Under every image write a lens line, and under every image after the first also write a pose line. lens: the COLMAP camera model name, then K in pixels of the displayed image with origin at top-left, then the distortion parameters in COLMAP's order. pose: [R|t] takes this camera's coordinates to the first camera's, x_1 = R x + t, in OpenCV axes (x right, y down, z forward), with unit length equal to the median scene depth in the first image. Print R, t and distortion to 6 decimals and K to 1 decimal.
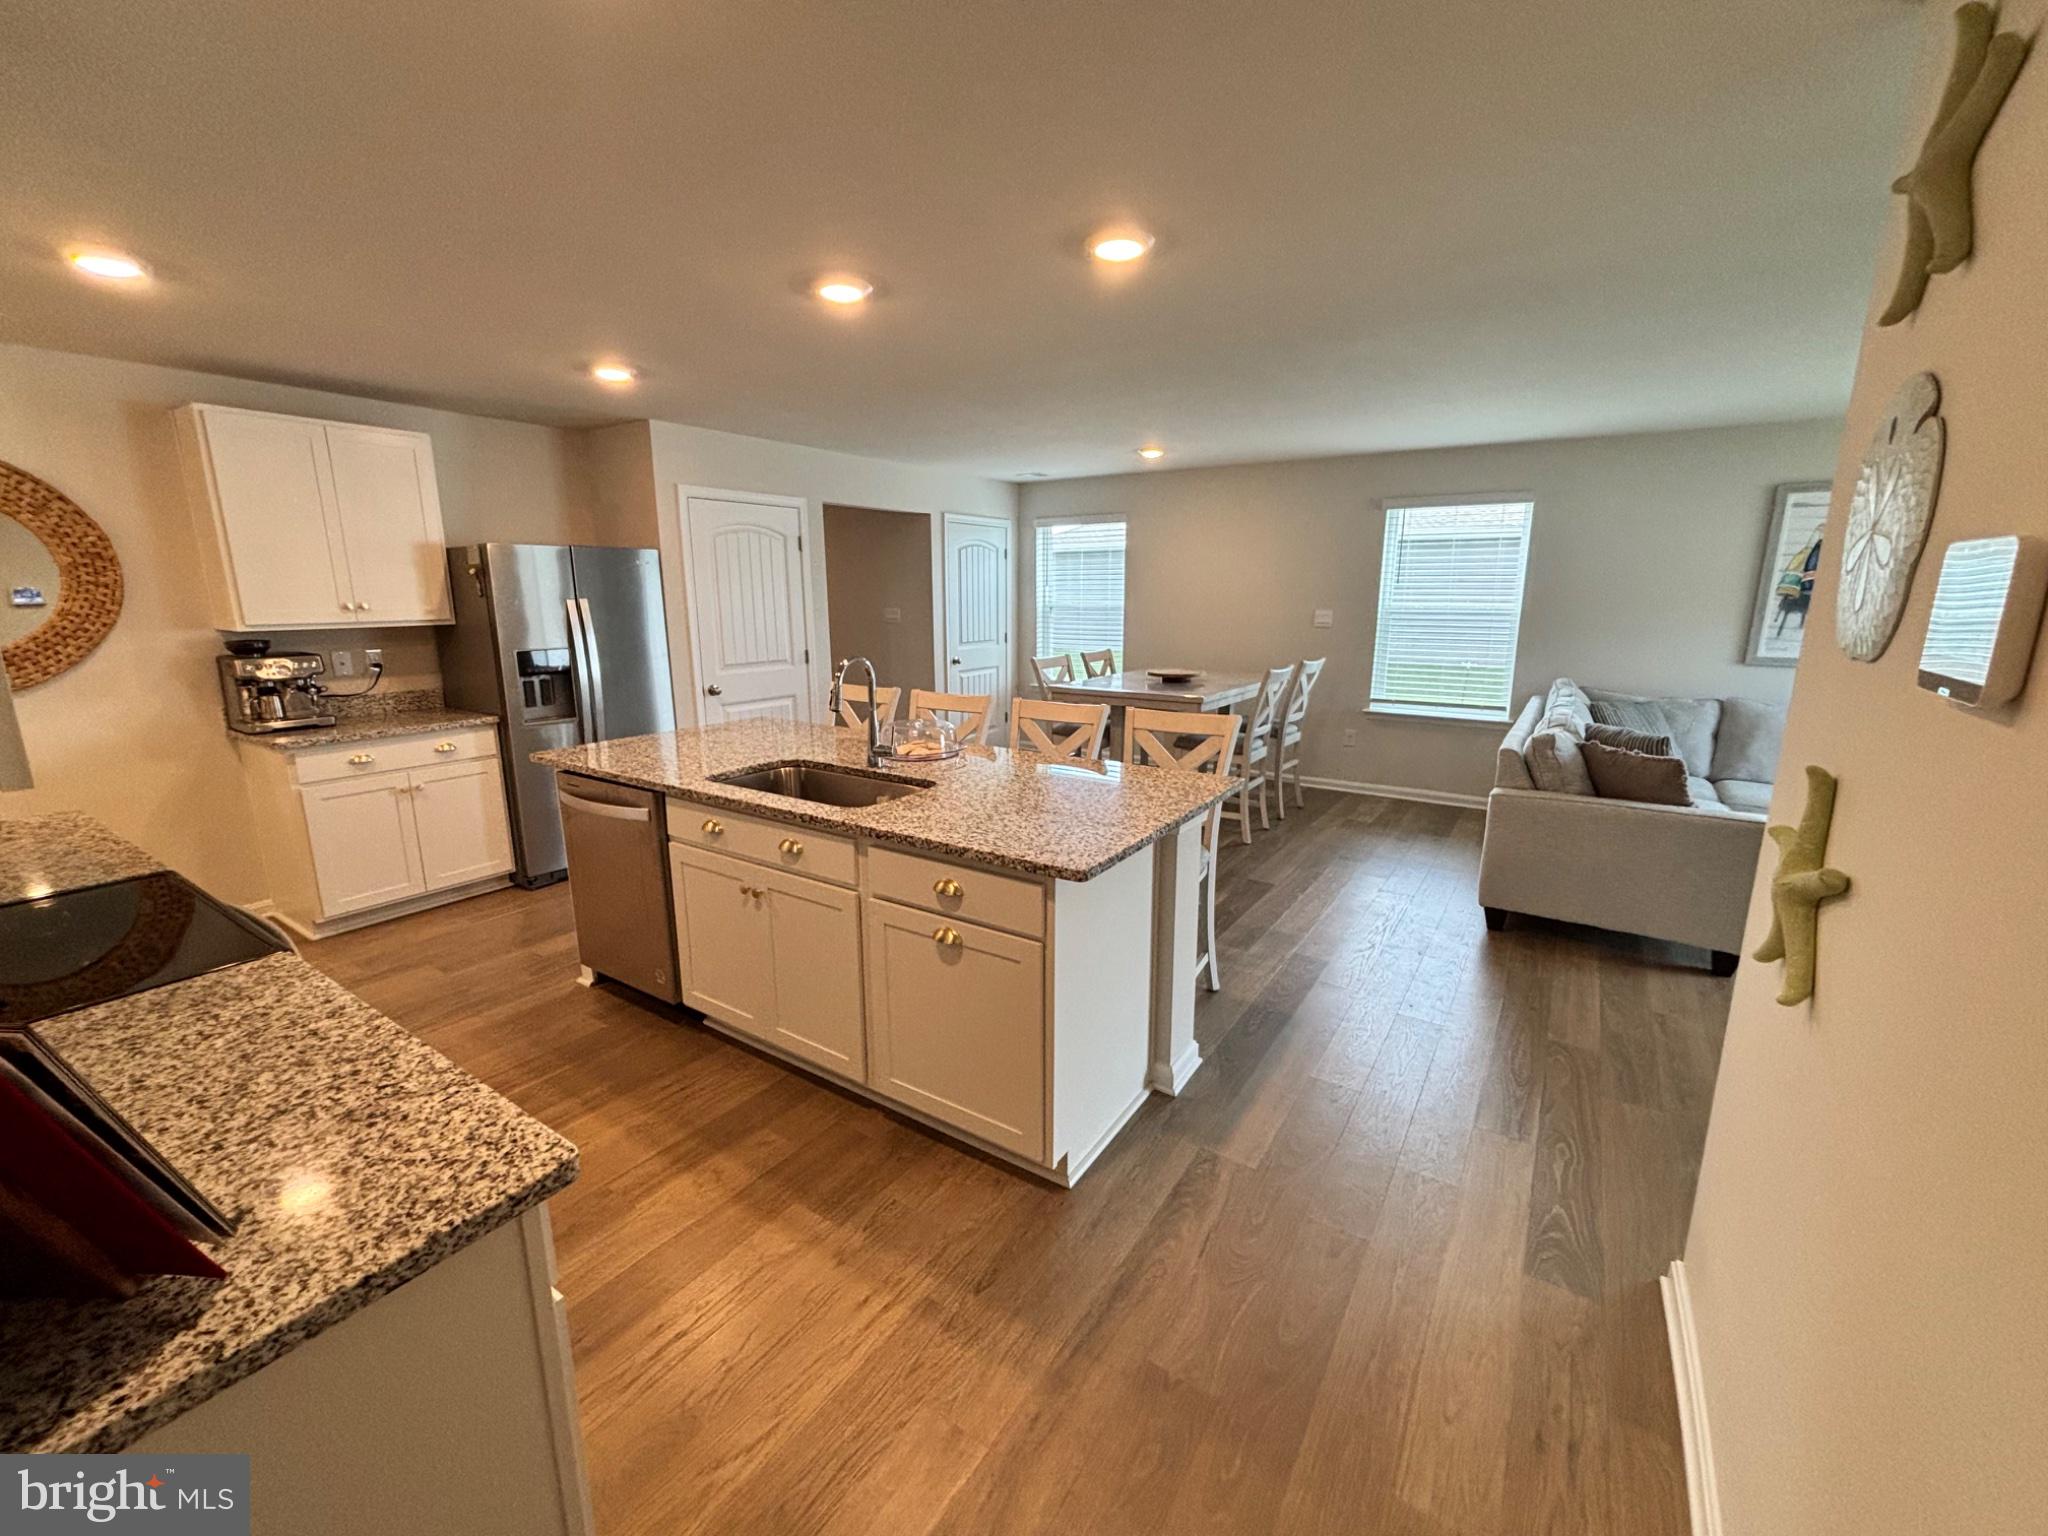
lens RADIAL K [[829.2, 0, 1025.0], [0, 829.2, 764.7], [0, 0, 1]] dist [-0.000685, 0.000019]
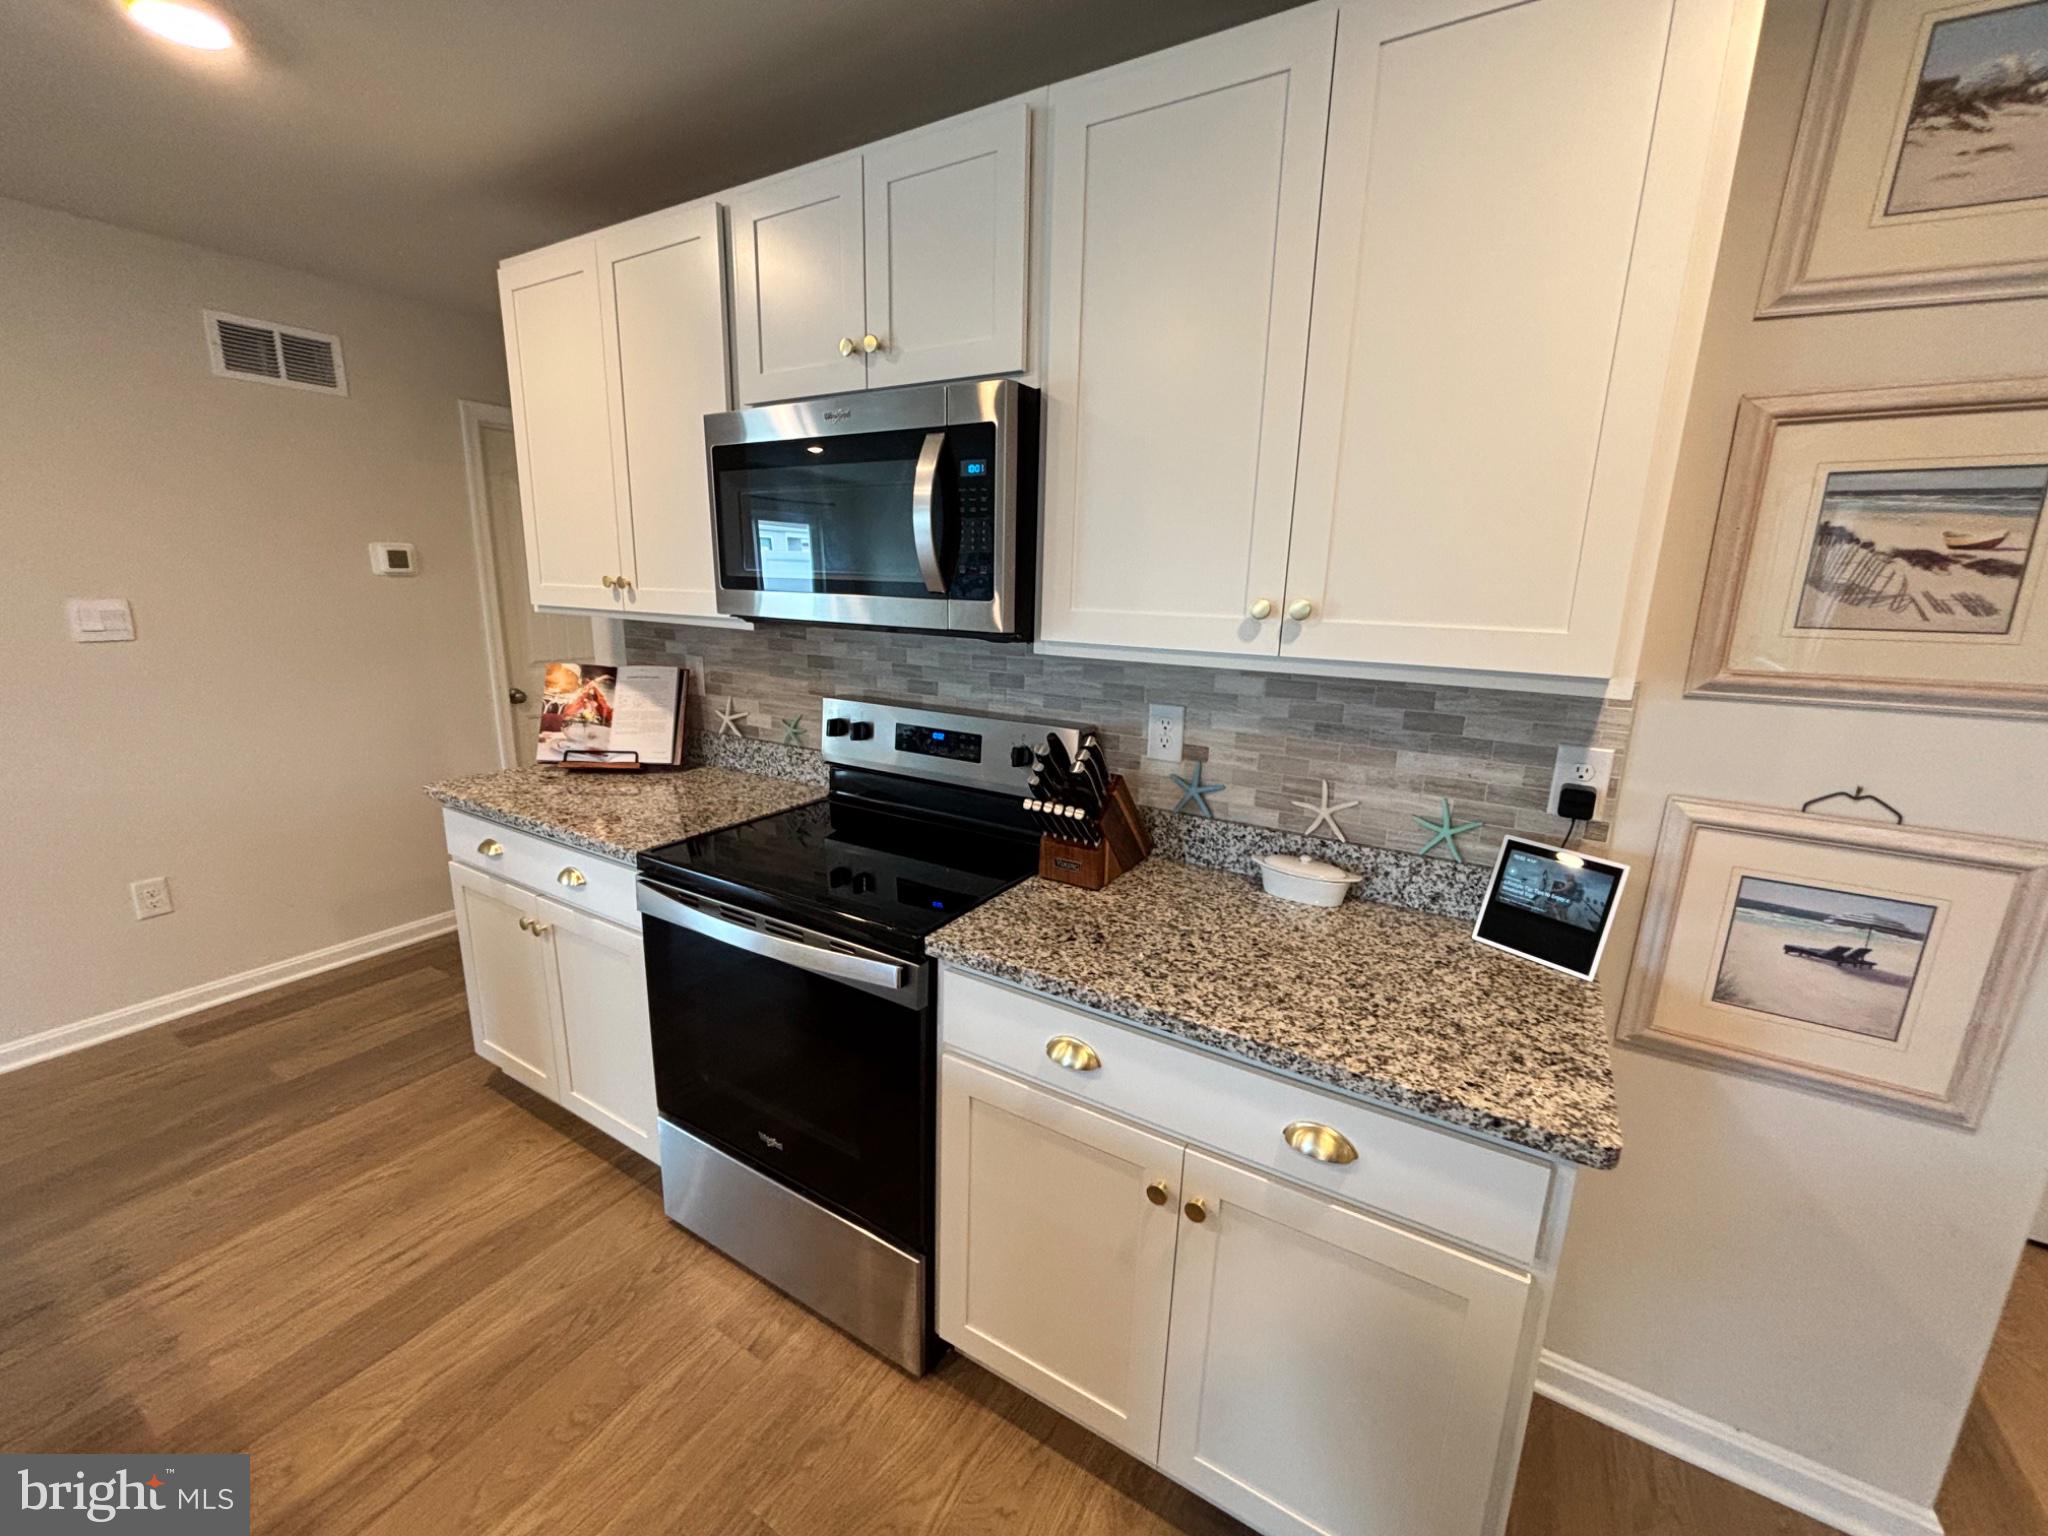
lens RADIAL K [[829.2, 0, 1025.0], [0, 829.2, 764.7], [0, 0, 1]] dist [-0.000685, 0.000019]
pose [[-0.998850, -0.011591, -0.046529, -0.826995], [-0.030246, 0.905257, 0.423786, -0.250776], [0.037208, 0.424705, -0.904567, 1.223051]]
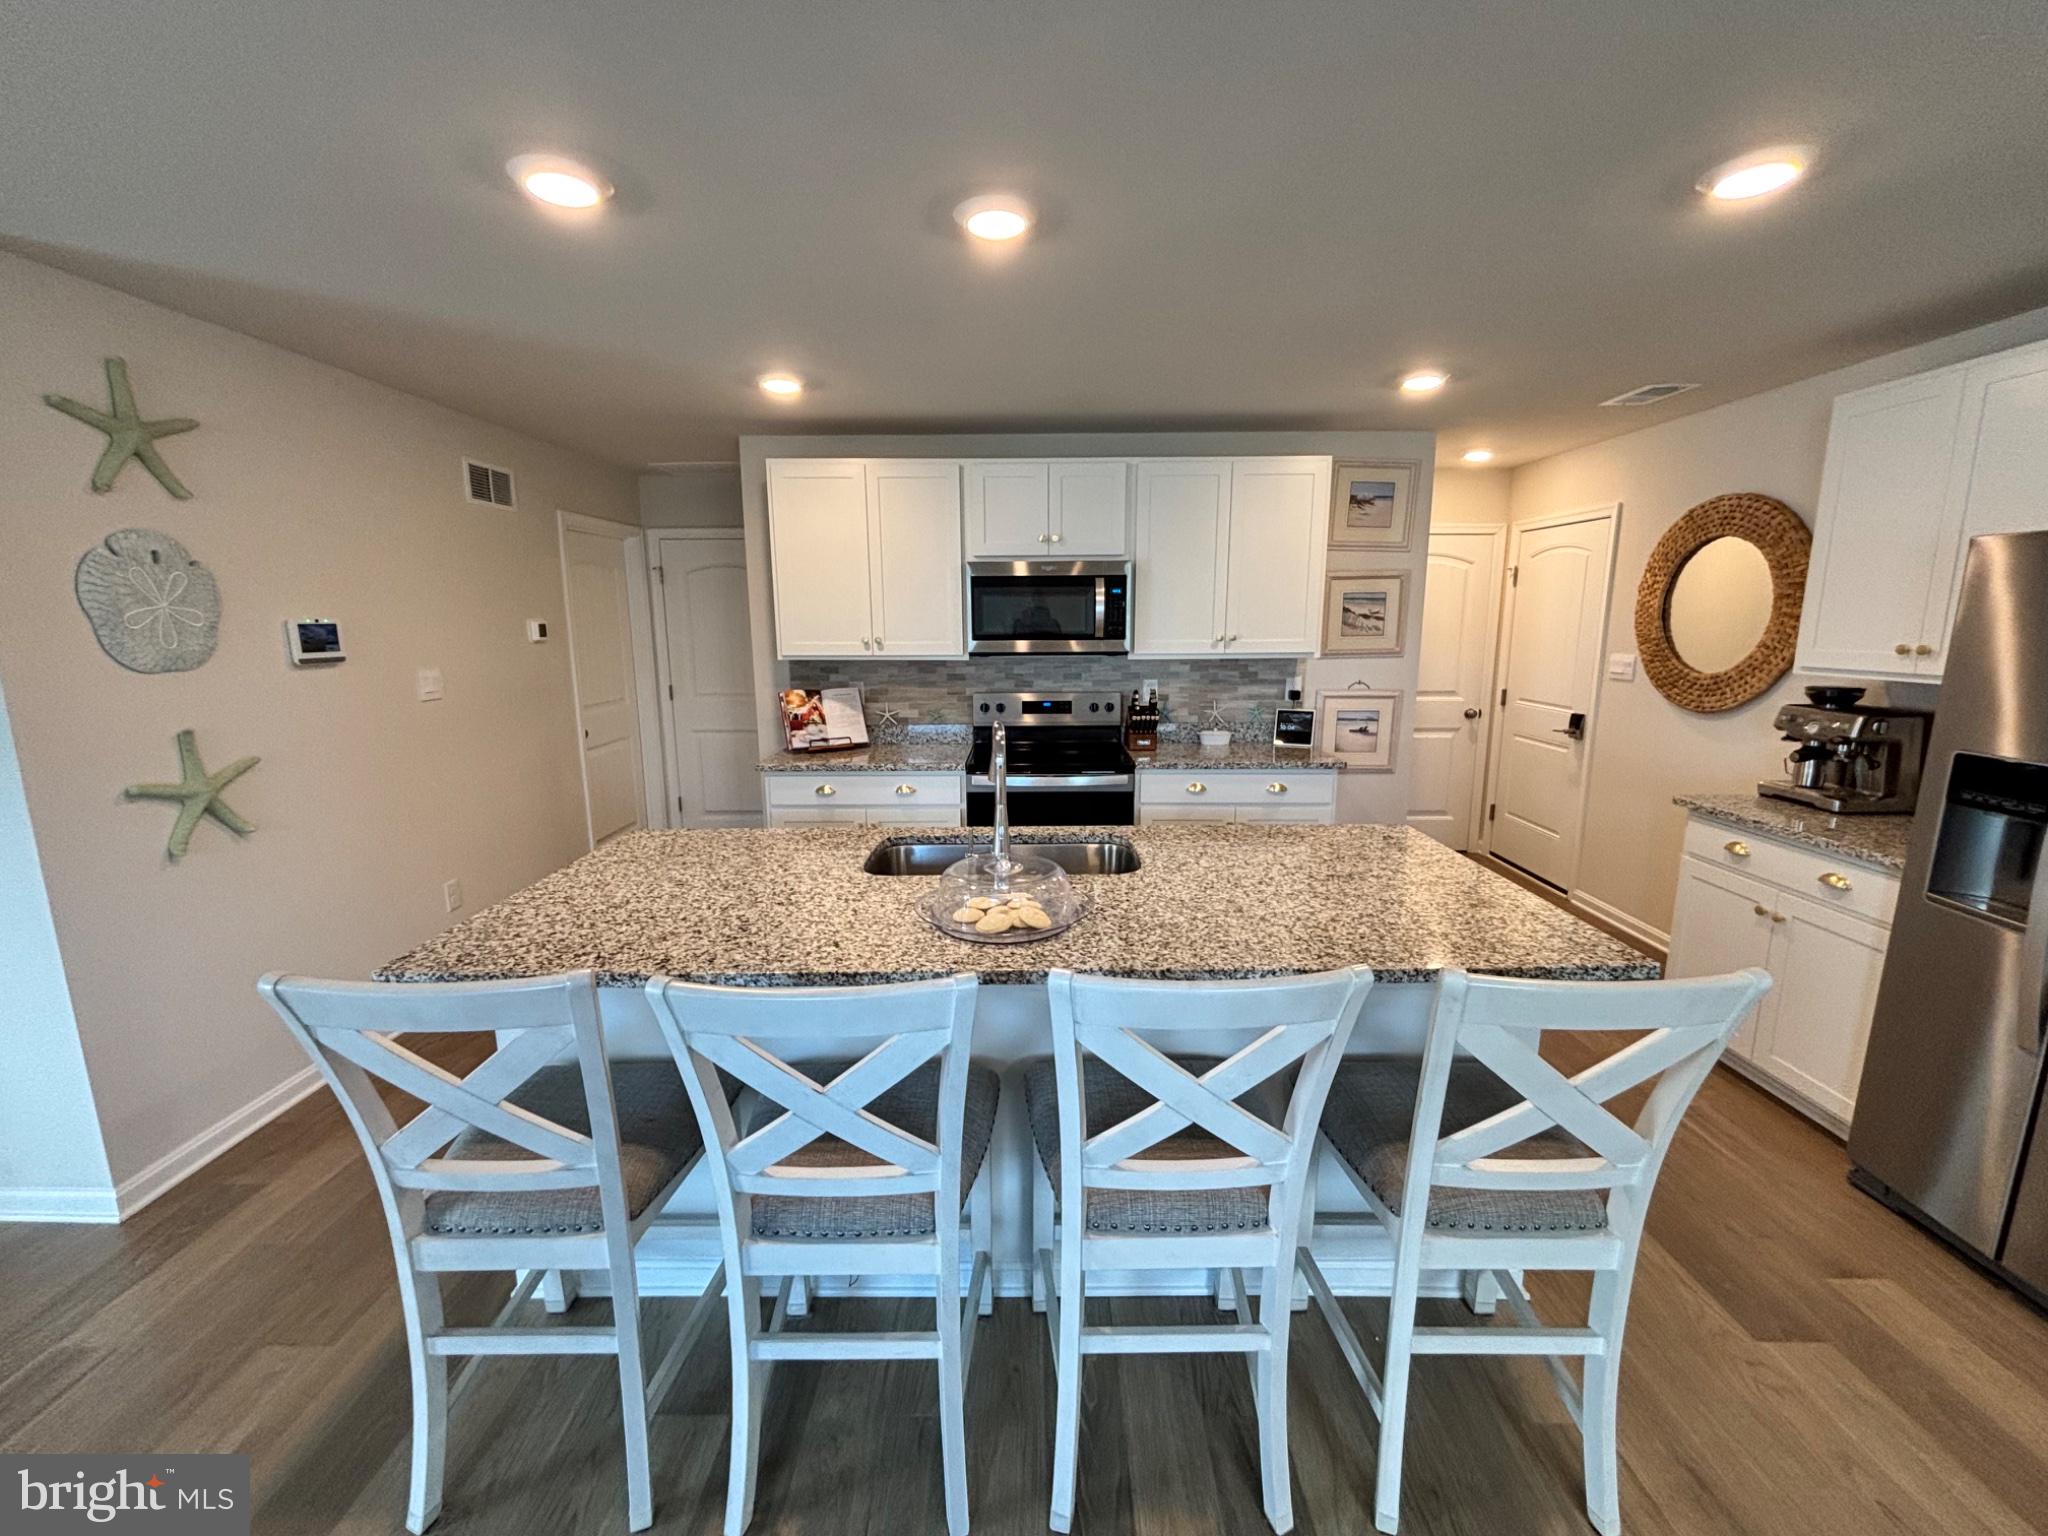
lens RADIAL K [[821.5, 0, 1025.3], [0, 821.5, 768.8], [0, 0, 1]] dist [-0.000211, -0.000513]
pose [[-0.834889, 0.106335, -0.540049, 0.198600], [-0.108380, 0.930194, 0.350704, -0.401461], [0.539642, 0.351330, -0.765084, 1.810666]]
